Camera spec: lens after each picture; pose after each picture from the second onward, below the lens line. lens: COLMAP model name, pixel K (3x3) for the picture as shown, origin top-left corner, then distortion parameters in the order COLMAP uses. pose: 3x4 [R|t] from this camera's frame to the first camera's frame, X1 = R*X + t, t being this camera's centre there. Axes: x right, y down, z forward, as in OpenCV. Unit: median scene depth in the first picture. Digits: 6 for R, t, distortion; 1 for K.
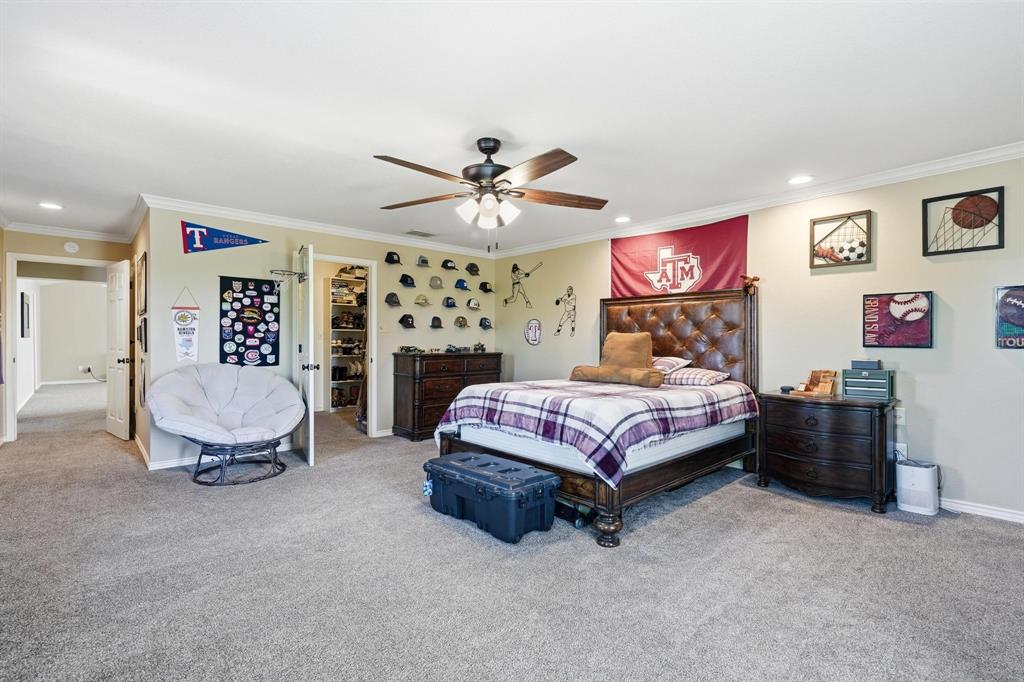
lens RADIAL K [[472.0, 0, 515.9], [0, 472.0, 340.1], [0, 0, 1]] dist [0.002951, 0.001173]
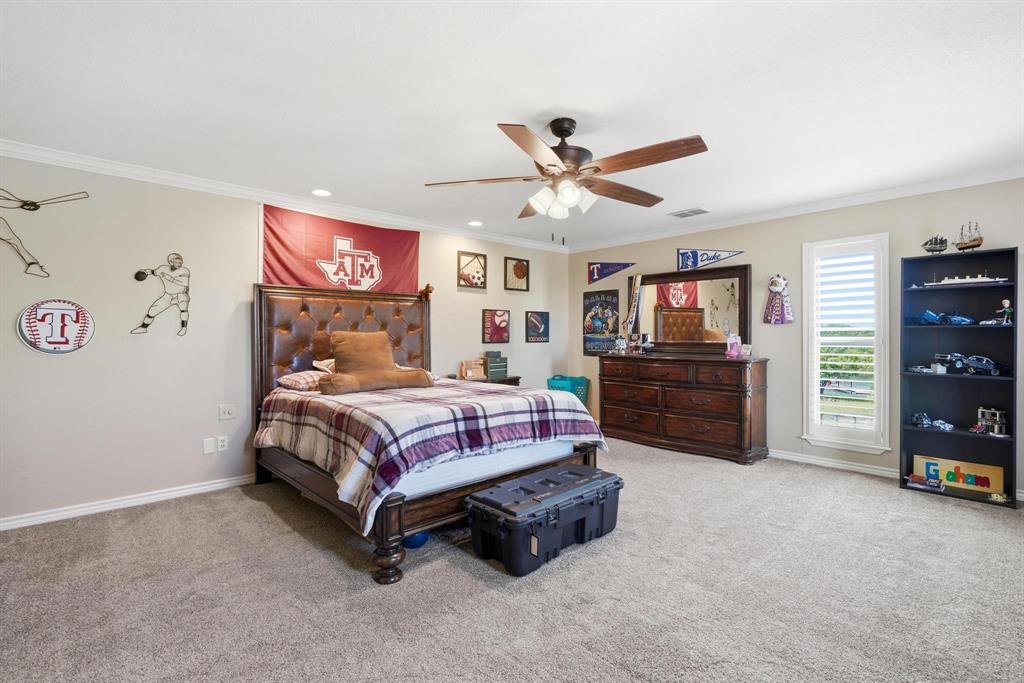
lens RADIAL K [[472.0, 0, 512.9], [0, 472.0, 338.6], [0, 0, 1]] dist [0.002951, 0.001173]
pose [[0.008866, -0.005598, 0.999945, -0.616741], [0.004338, 0.999975, 0.005560, -0.006367], [-0.999951, 0.004288, 0.008890, 0.692718]]
